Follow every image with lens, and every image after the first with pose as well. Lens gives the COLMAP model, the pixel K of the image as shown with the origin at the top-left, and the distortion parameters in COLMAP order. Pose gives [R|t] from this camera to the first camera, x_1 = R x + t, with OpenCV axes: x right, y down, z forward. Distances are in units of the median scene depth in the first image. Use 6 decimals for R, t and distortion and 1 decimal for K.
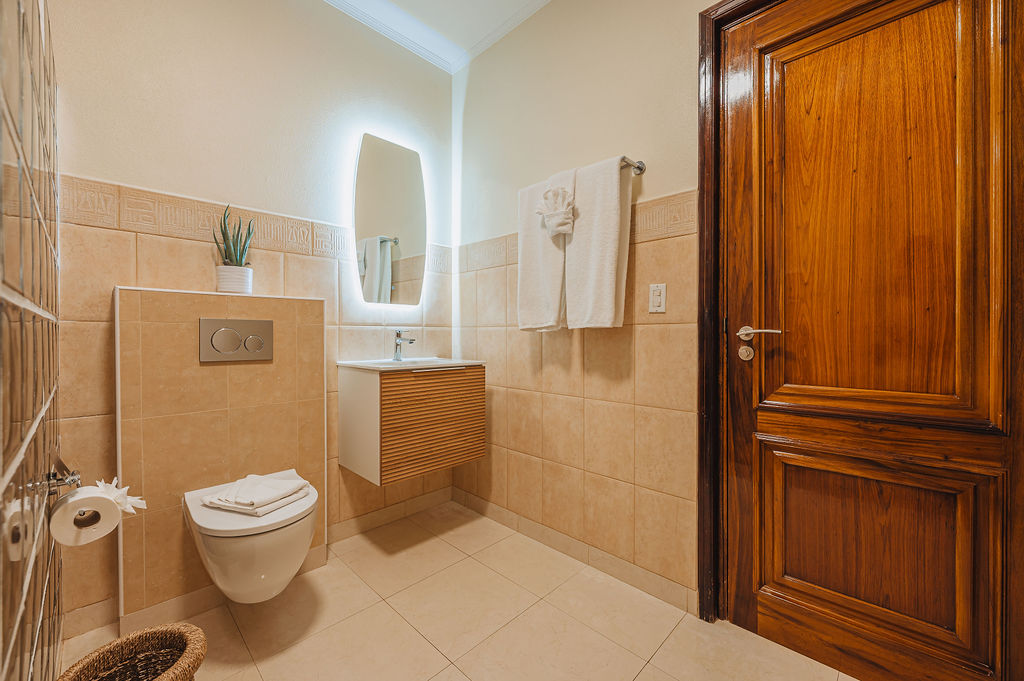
lens RADIAL K [[405.3, 0, 512.0], [0, 405.3, 340.5], [0, 0, 1]] dist [0.000552, -0.000224]
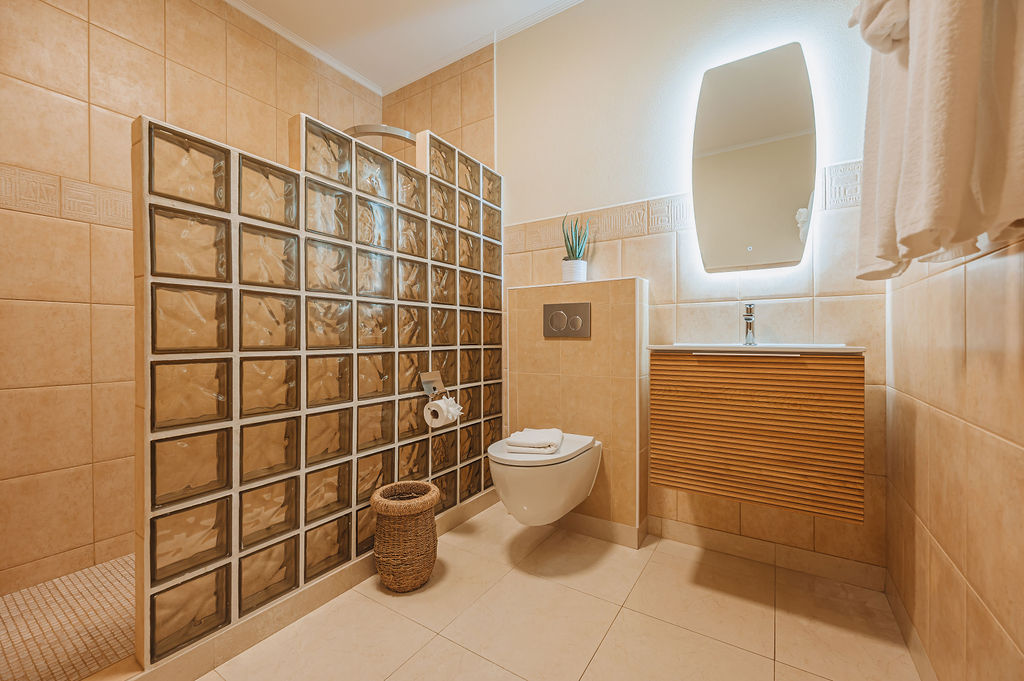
lens RADIAL K [[408.1, 0, 517.2], [0, 408.1, 342.4], [0, 0, 1]] dist [0.000000, 0.000061]
pose [[0.206951, 0.004451, -0.978341, 0.434437], [-0.007697, 0.999966, 0.002921, 0.054426], [0.978321, 0.006926, 0.206978, 0.508673]]
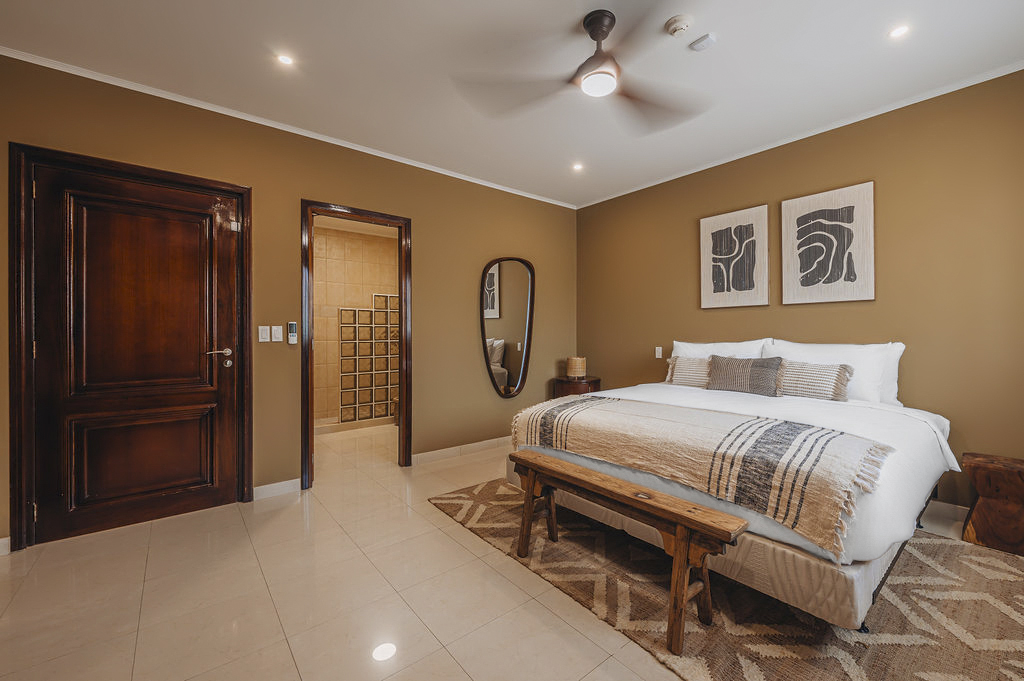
lens RADIAL K [[421.0, 0, 537.0], [0, 421.0, 335.0], [0, 0, 1]] dist [0.000587, 0.000075]
pose [[-0.090173, 0.002007, -0.995924, 2.403171], [-0.007864, 0.999965, 0.002727, -0.087866], [0.995895, 0.008077, -0.090154, 1.652857]]
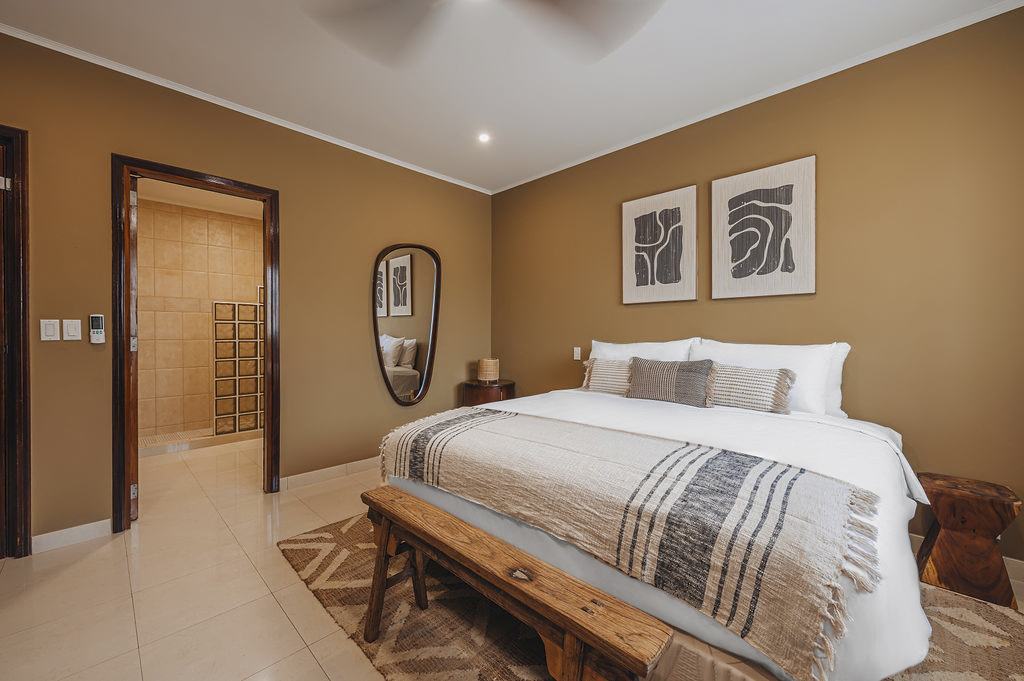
lens RADIAL K [[405.2, 0, 511.1], [0, 405.2, 338.9], [0, 0, 1]] dist [-0.000008, 0.000078]
pose [[-0.004219, 0.011393, -0.999926, 2.037657], [-0.011119, 0.999873, 0.011439, -0.081471], [0.999929, 0.011166, -0.004092, 1.791410]]
